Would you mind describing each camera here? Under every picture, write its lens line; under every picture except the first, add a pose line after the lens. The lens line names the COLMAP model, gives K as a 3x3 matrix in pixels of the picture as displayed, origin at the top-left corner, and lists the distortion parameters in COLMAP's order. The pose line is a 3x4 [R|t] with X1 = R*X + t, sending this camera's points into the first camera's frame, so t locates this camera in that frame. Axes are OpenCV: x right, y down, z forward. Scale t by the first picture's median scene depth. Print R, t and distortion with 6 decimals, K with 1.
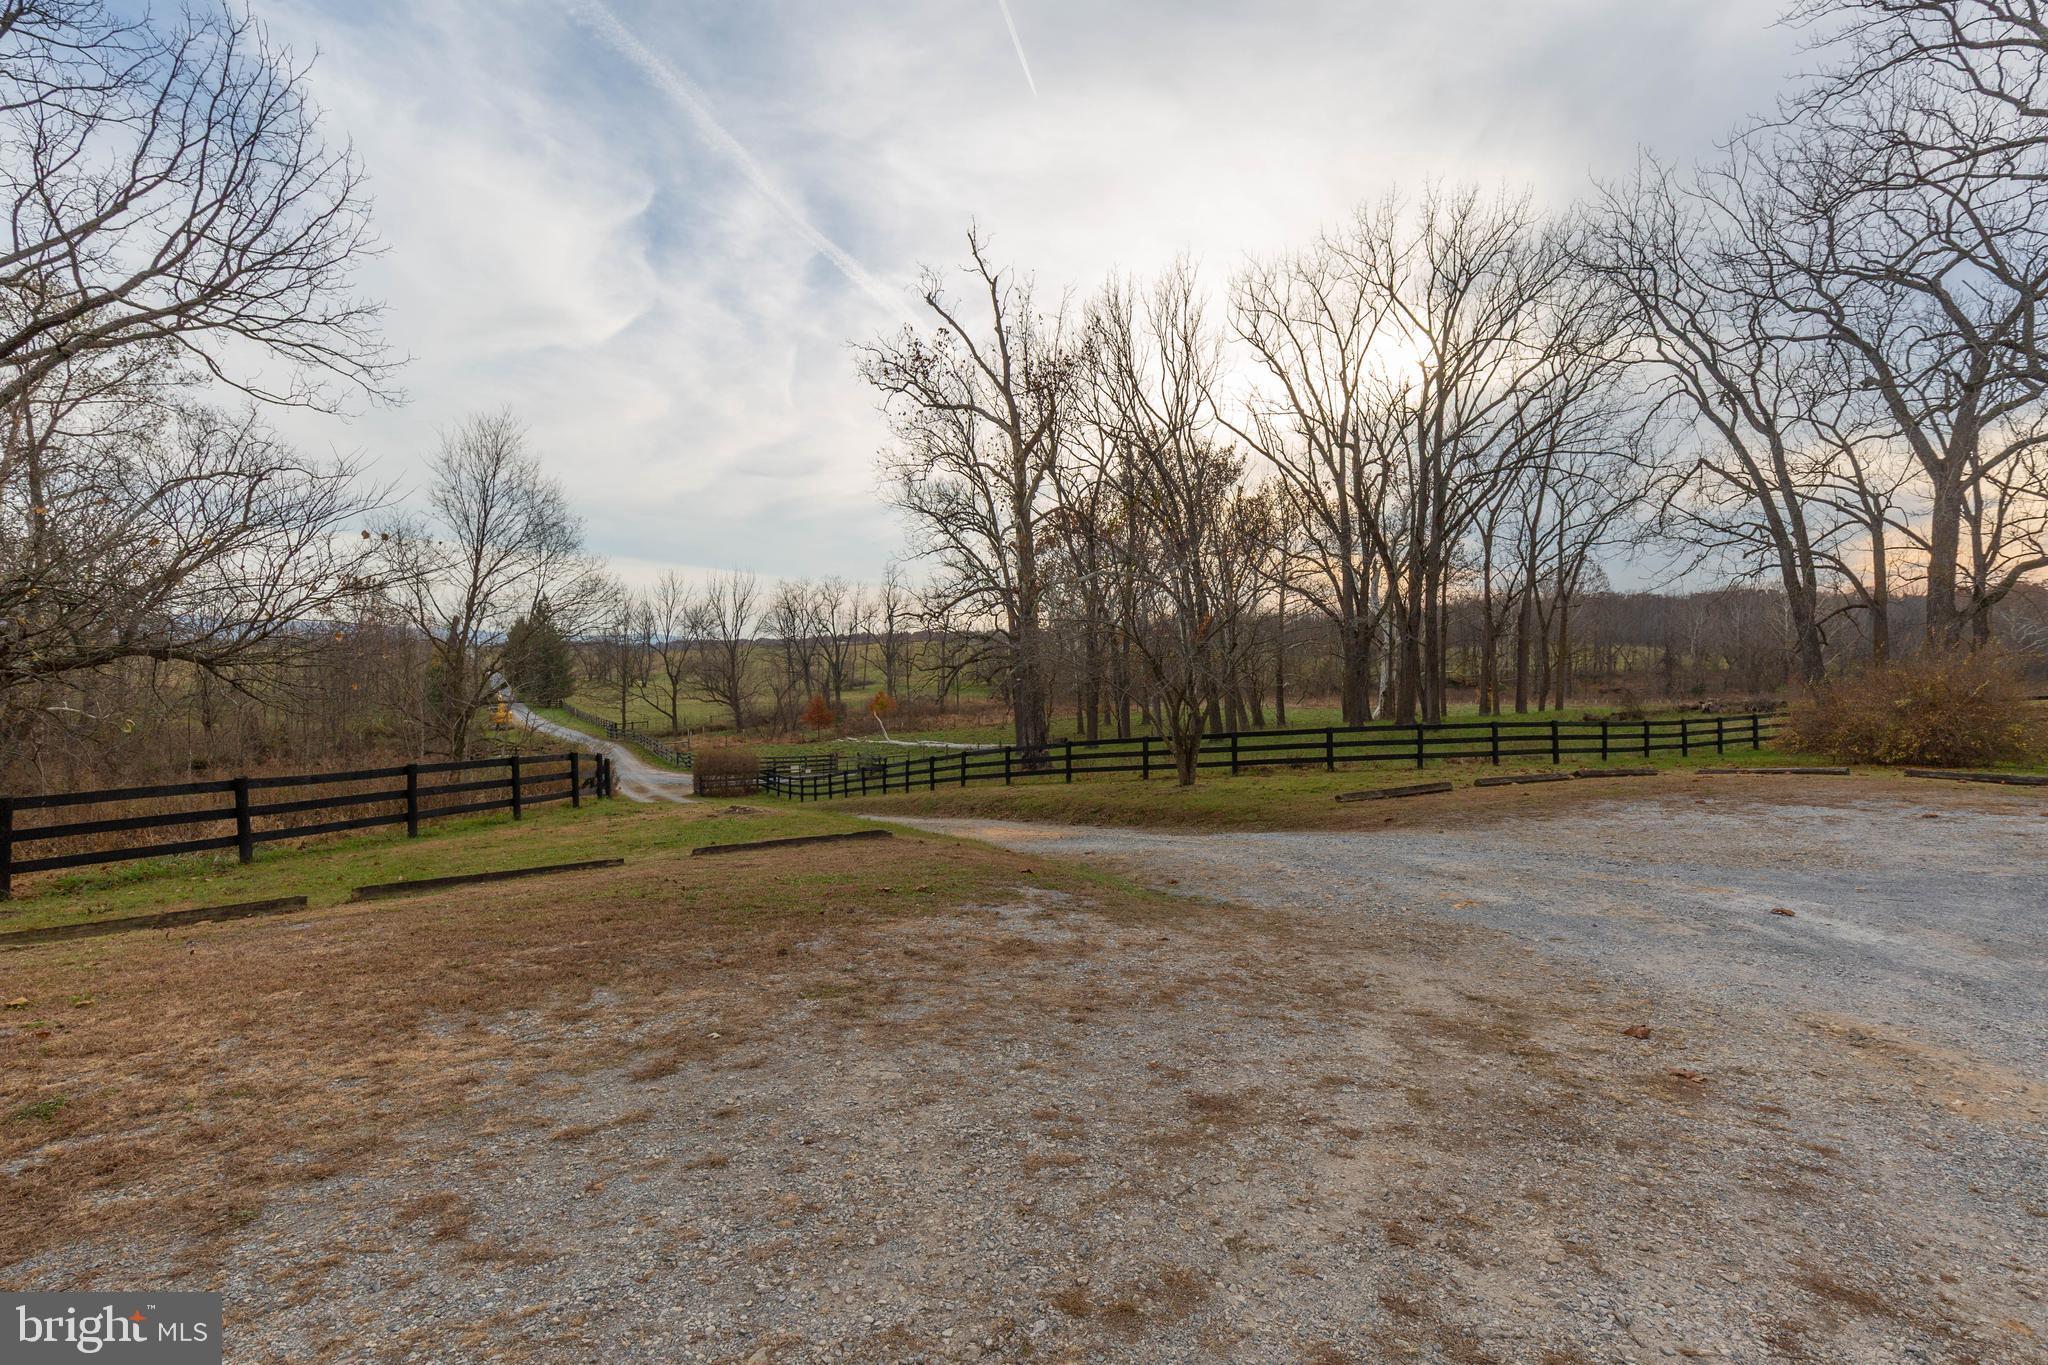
lens RADIAL K [[957.6, 0, 1044.8], [0, 957.6, 683.9], [0, 0, 1]] dist [0.012232, -0.000217]
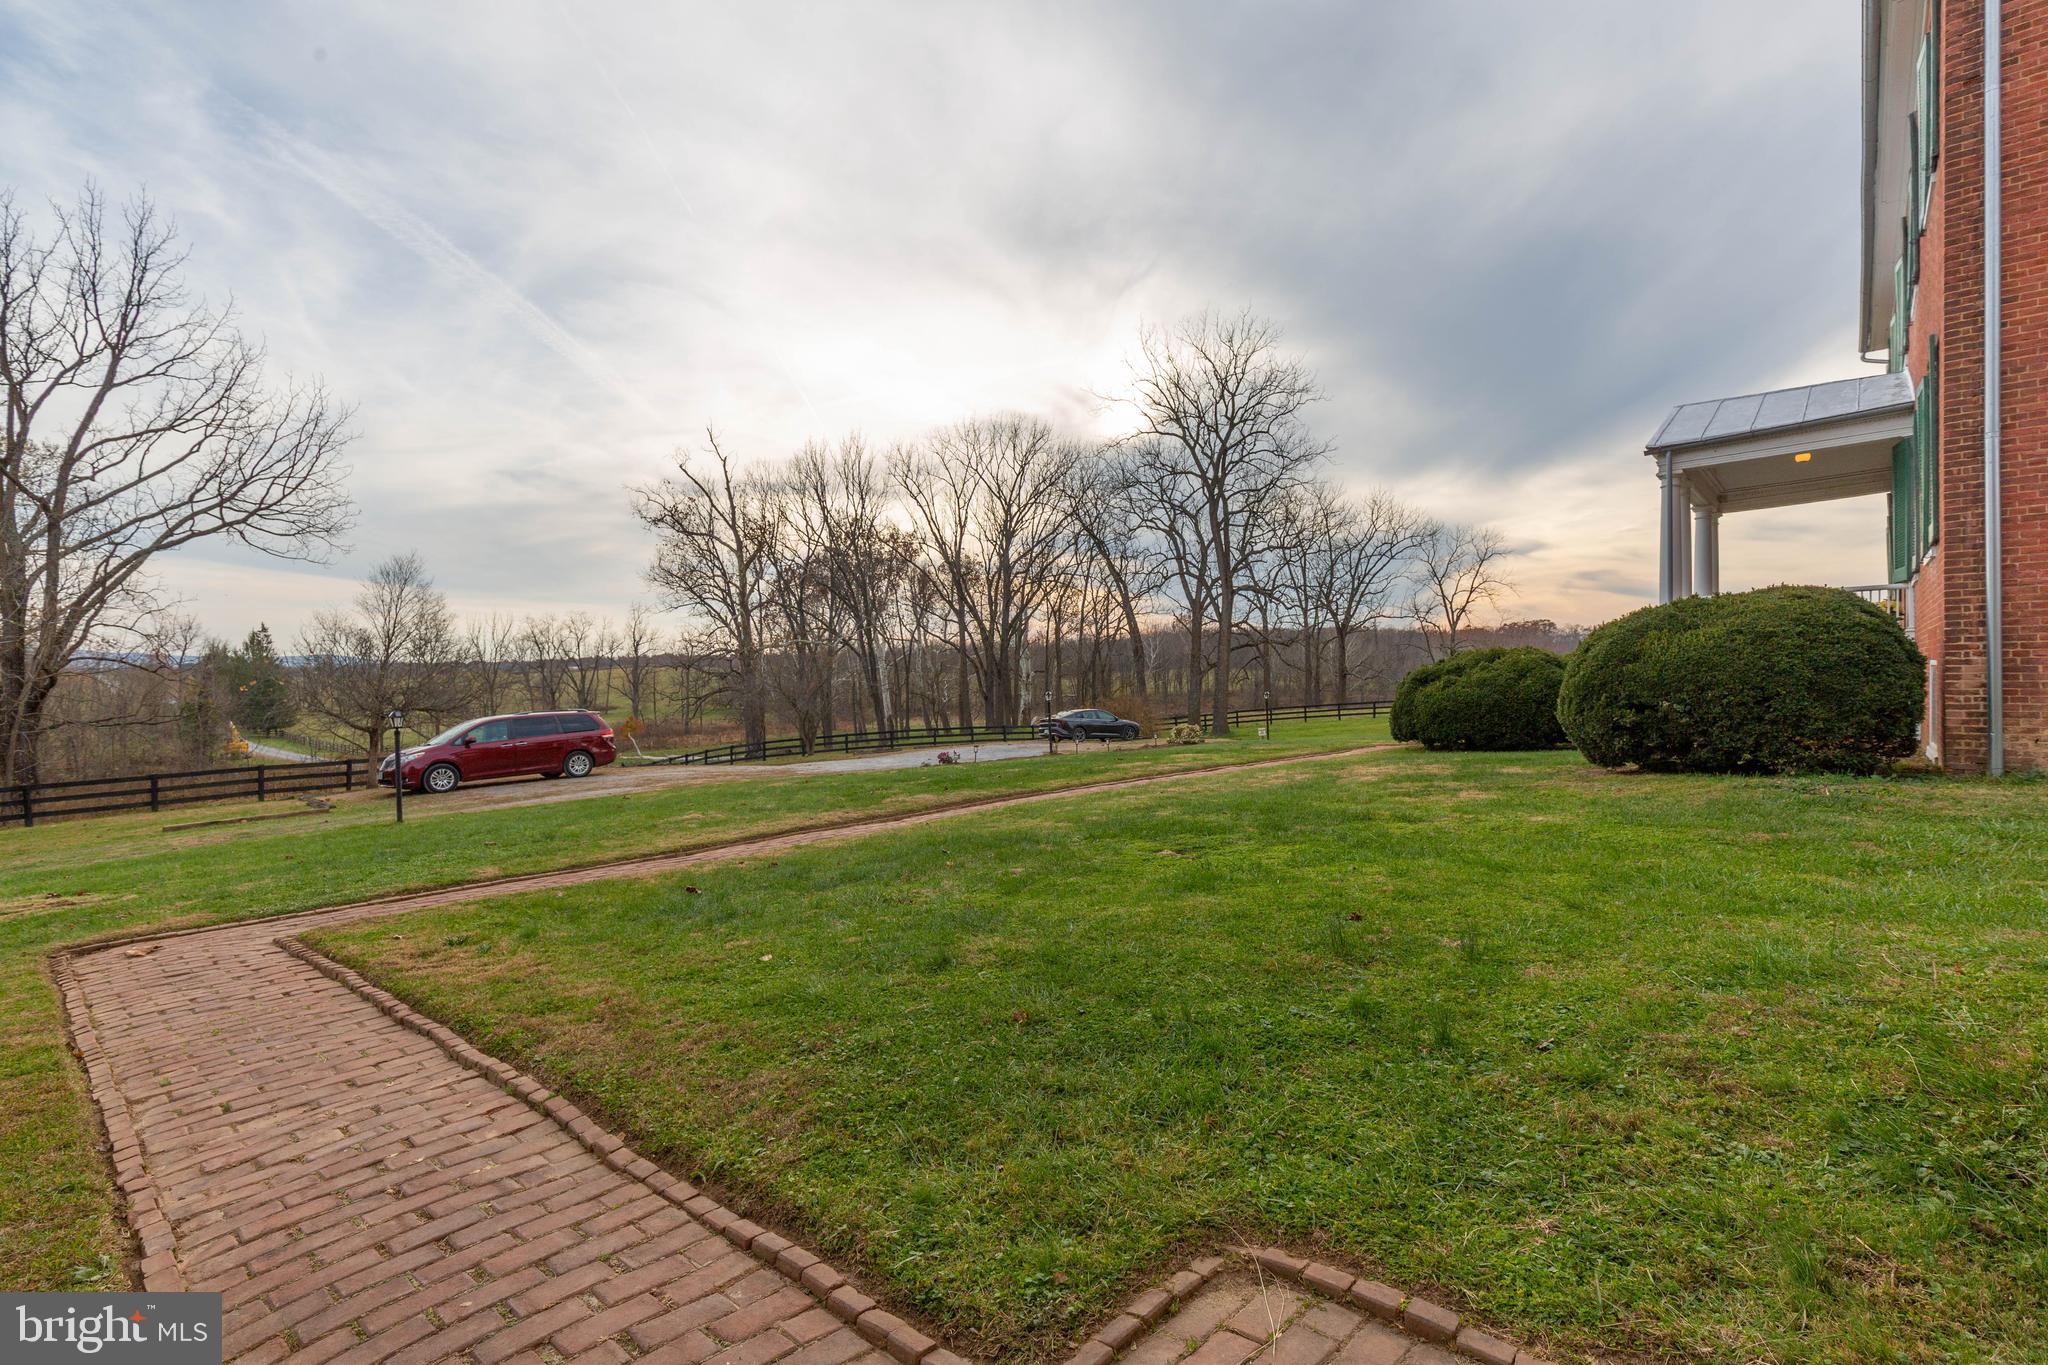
lens RADIAL K [[957.6, 0, 1044.8], [0, 957.6, 683.9], [0, 0, 1]] dist [0.012232, -0.000217]
pose [[0.967674, -0.007653, 0.252089, 0.048308], [0.012356, 0.999778, -0.017076, -0.012816], [-0.251902, 0.019639, 0.967553, -0.561623]]
